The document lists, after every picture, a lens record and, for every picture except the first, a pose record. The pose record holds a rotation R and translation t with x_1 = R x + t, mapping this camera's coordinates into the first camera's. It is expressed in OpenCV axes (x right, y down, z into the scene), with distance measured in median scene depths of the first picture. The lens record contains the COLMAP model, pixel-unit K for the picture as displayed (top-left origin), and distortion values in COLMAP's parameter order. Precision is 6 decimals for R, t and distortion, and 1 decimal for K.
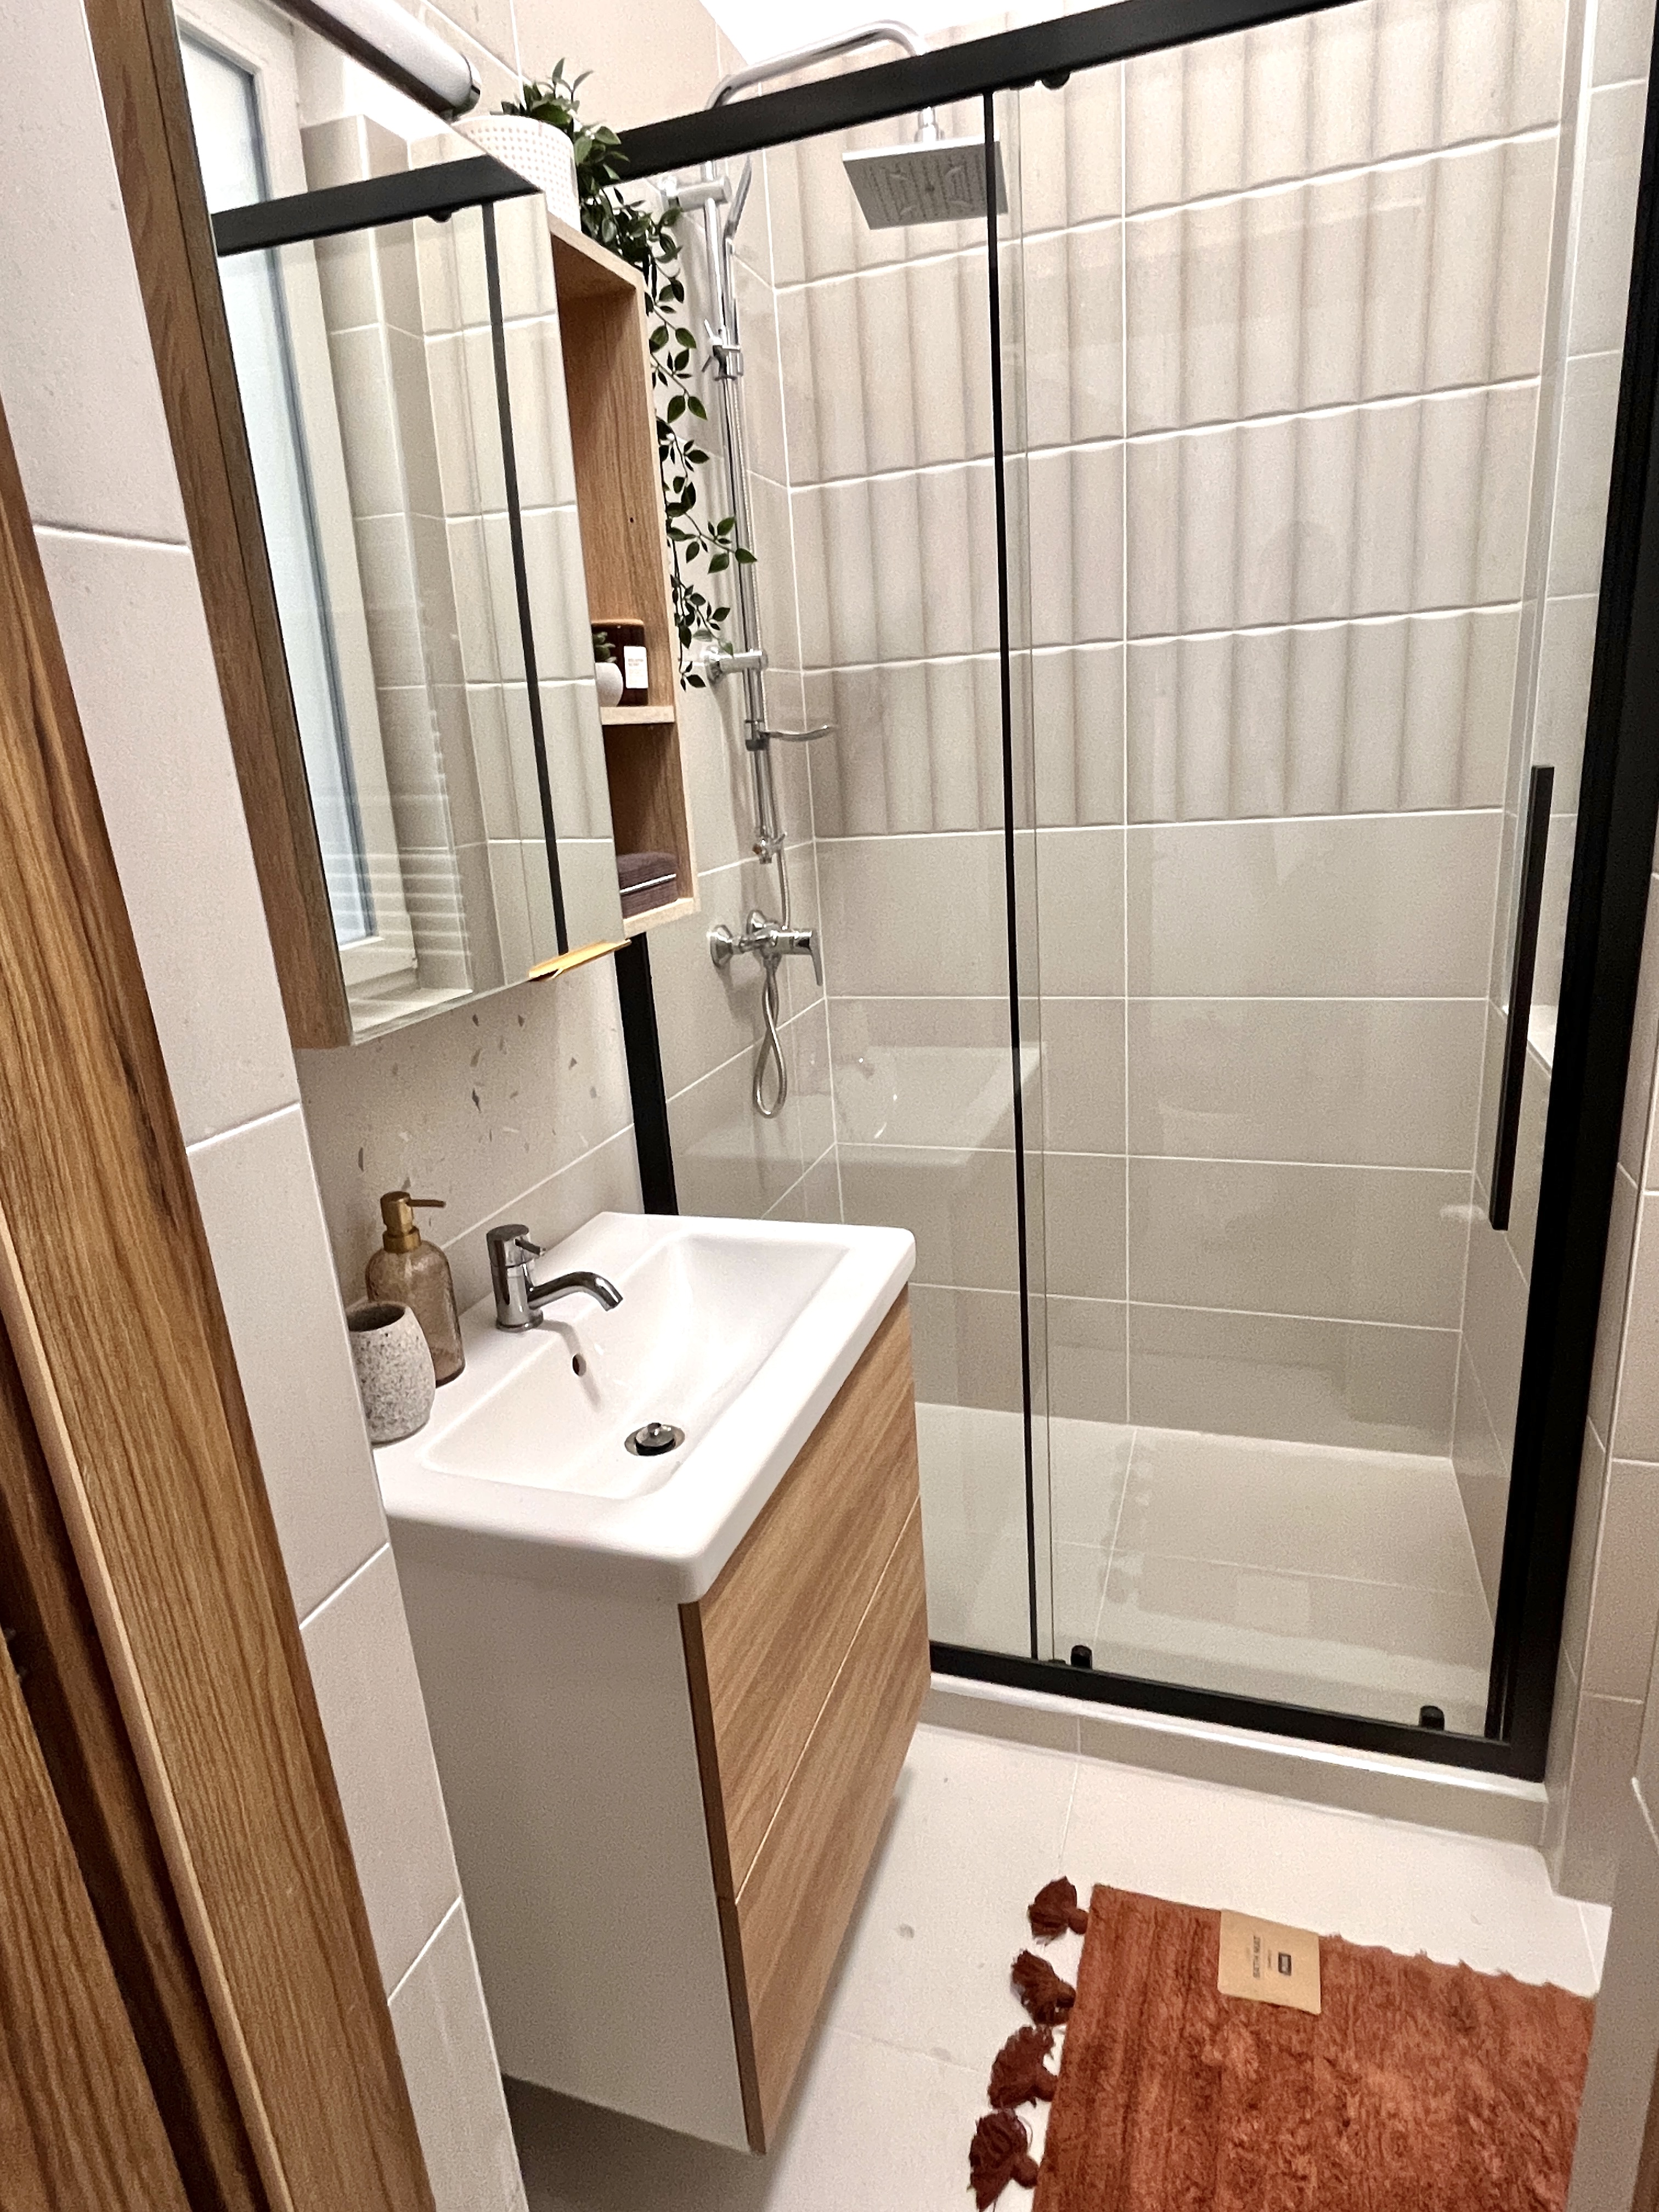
lens RADIAL K [[1240.9, 0, 820.8], [0, 1240.9, 1106.1], [0, 0, 1]] dist [0.003329, -0.002680]
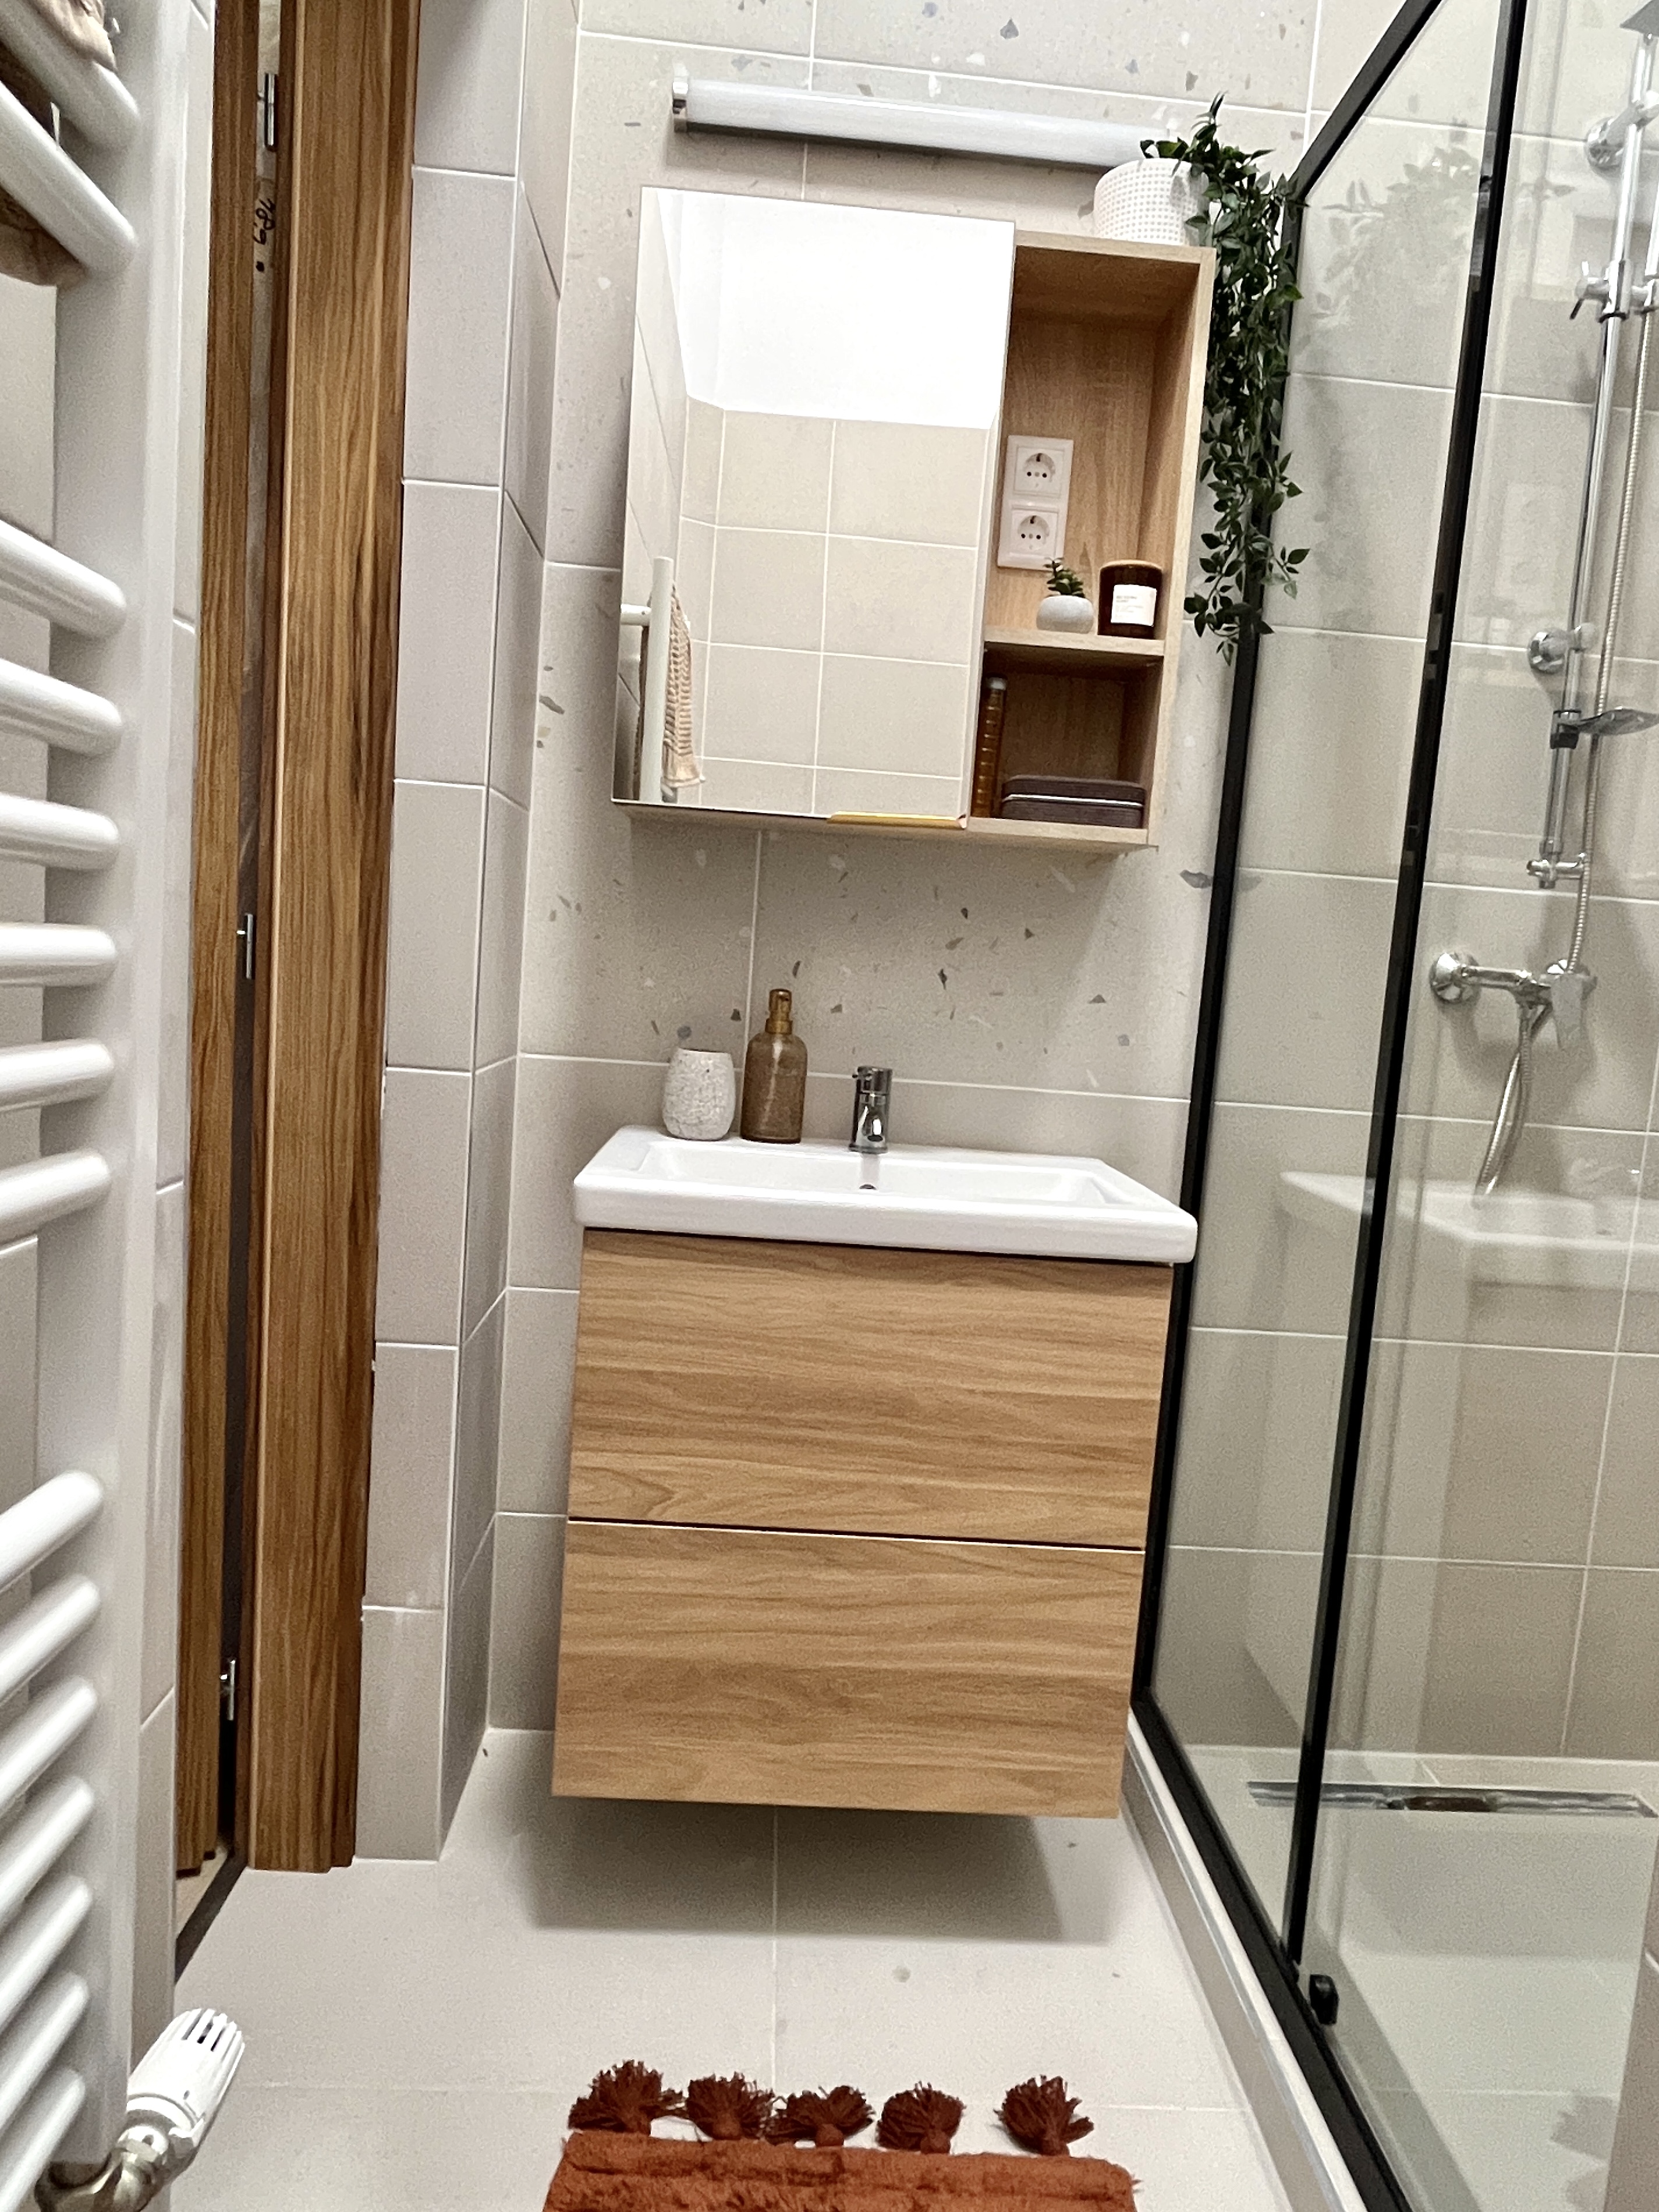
lens RADIAL K [[1359.1, 0, 825.4], [0, 1359.1, 1104.0], [0, 0, 1]] dist [-0.008158, 0.003392]
pose [[0.366940, 0.196264, -0.909305, 0.903555], [-0.359210, 0.931568, 0.056114, 0.076456], [0.858093, 0.306041, 0.412330, 0.420792]]
